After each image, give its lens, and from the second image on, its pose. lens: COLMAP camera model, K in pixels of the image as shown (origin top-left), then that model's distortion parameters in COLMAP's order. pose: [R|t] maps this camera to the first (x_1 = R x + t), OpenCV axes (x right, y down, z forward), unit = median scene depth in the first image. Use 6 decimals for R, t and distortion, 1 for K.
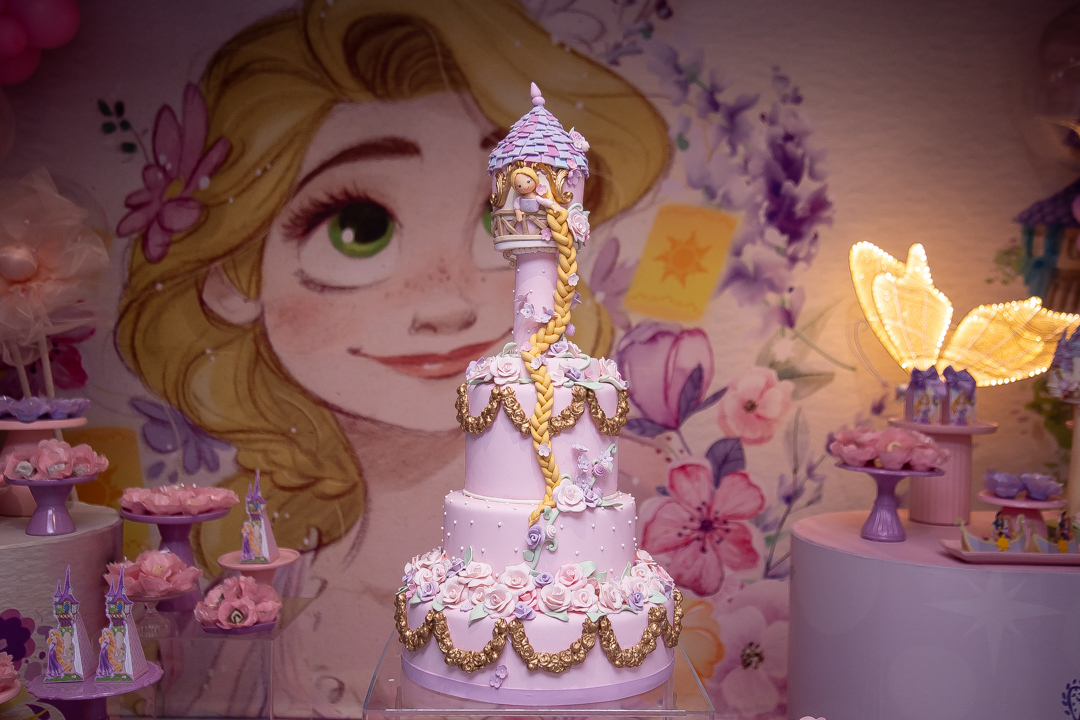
lens RADIAL K [[1196.0, 0, 528.7], [0, 1196.0, 367.1], [0, 0, 1]] dist [0.046723, 0.000000]
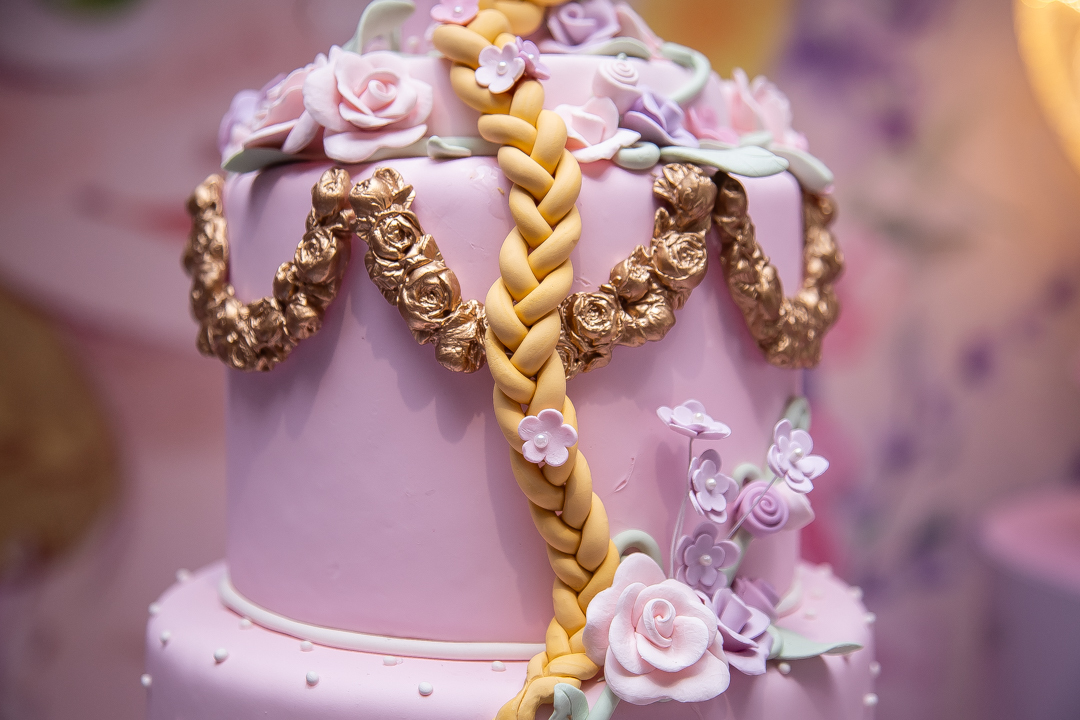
lens RADIAL K [[1711.3, 0, 538.3], [0, 1711.3, 359.9], [0, 0, 1]] dist [0.007399, 0.000000]
pose [[0.997394, -0.018315, 0.069785, -0.011019], [0.013881, 0.997885, 0.063502, 0.032754], [-0.070800, -0.062368, 0.995539, 0.659352]]
